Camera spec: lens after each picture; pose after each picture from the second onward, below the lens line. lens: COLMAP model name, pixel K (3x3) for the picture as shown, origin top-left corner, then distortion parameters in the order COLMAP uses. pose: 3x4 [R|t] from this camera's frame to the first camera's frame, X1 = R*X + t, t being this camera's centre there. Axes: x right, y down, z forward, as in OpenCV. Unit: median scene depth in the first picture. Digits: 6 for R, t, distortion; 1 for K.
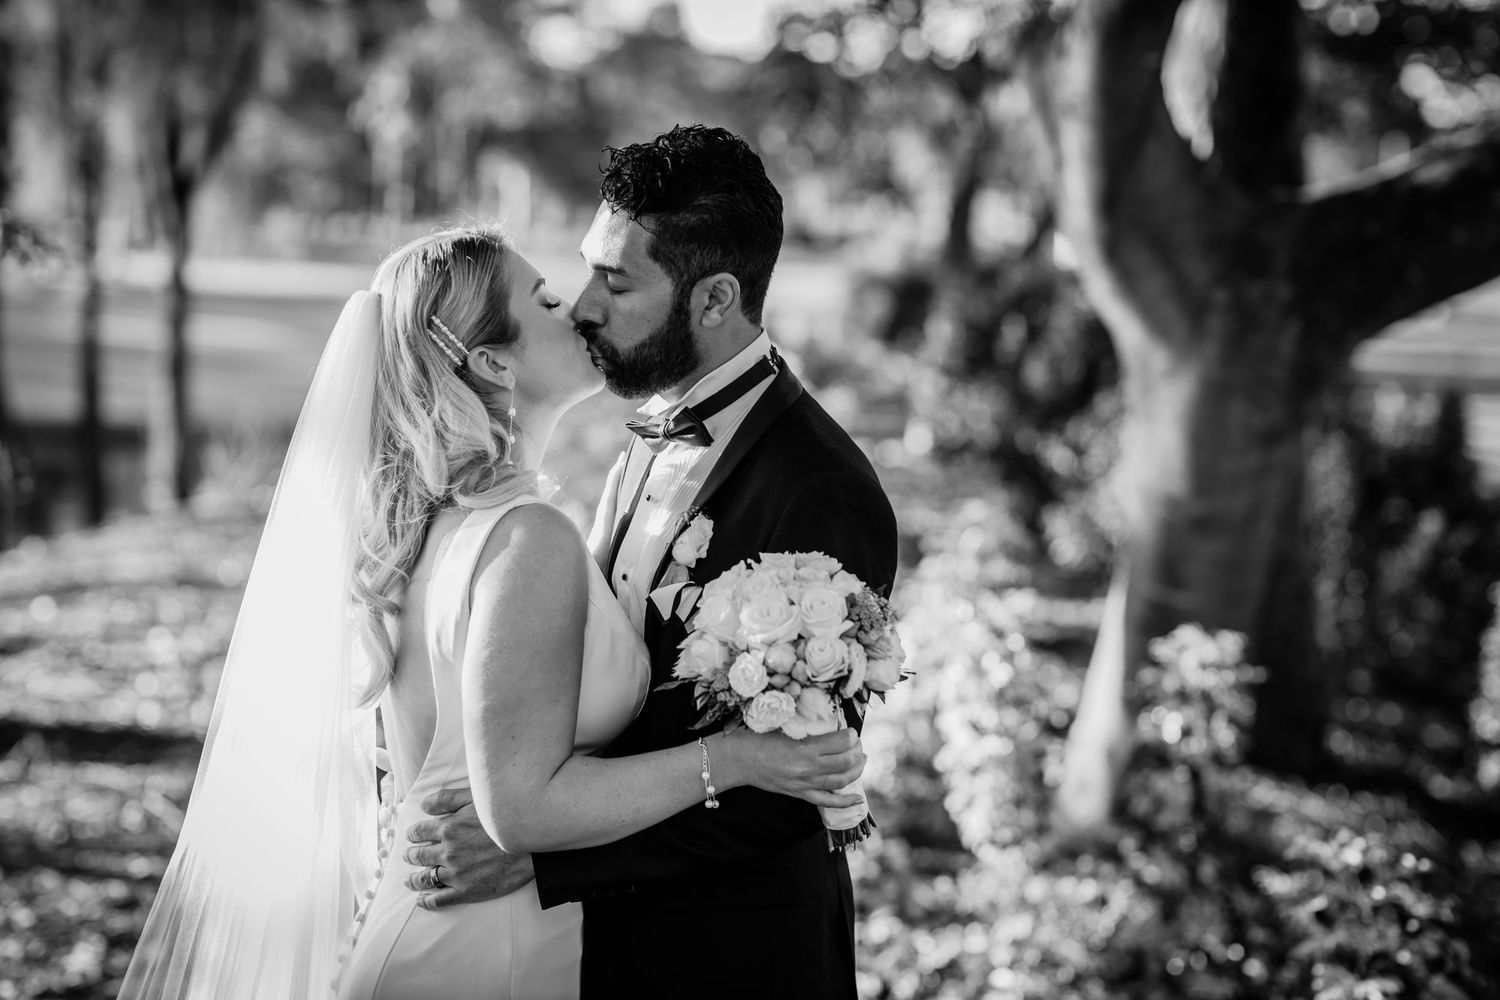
lens RADIAL K [[3537.8, 0, 750.0], [0, 3537.8, 500.0], [0, 0, 1]] dist [0.015184, 0.228324]
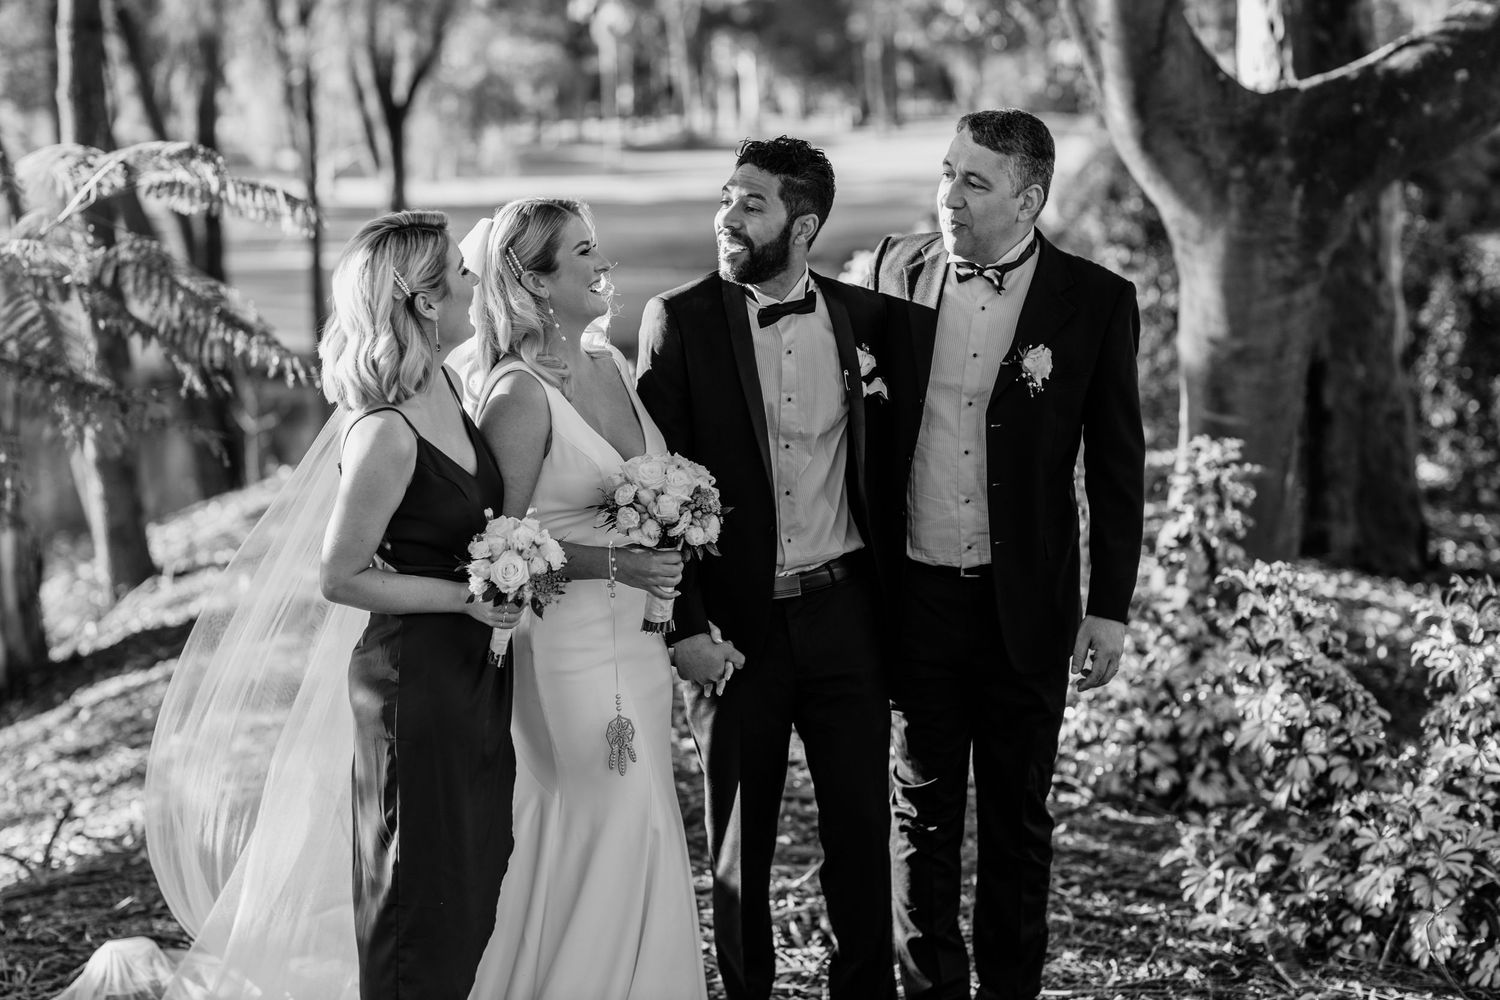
lens RADIAL K [[3775.4, 0, 750.0], [0, 3775.4, 500.0], [0, 0, 1]] dist [-0.027295, 0.526813]
pose [[0.994763, -0.071457, -0.073080, 0.051702], [0.073357, 0.997025, 0.023655, 0.012746], [0.071172, -0.028892, 0.997046, -0.325783]]
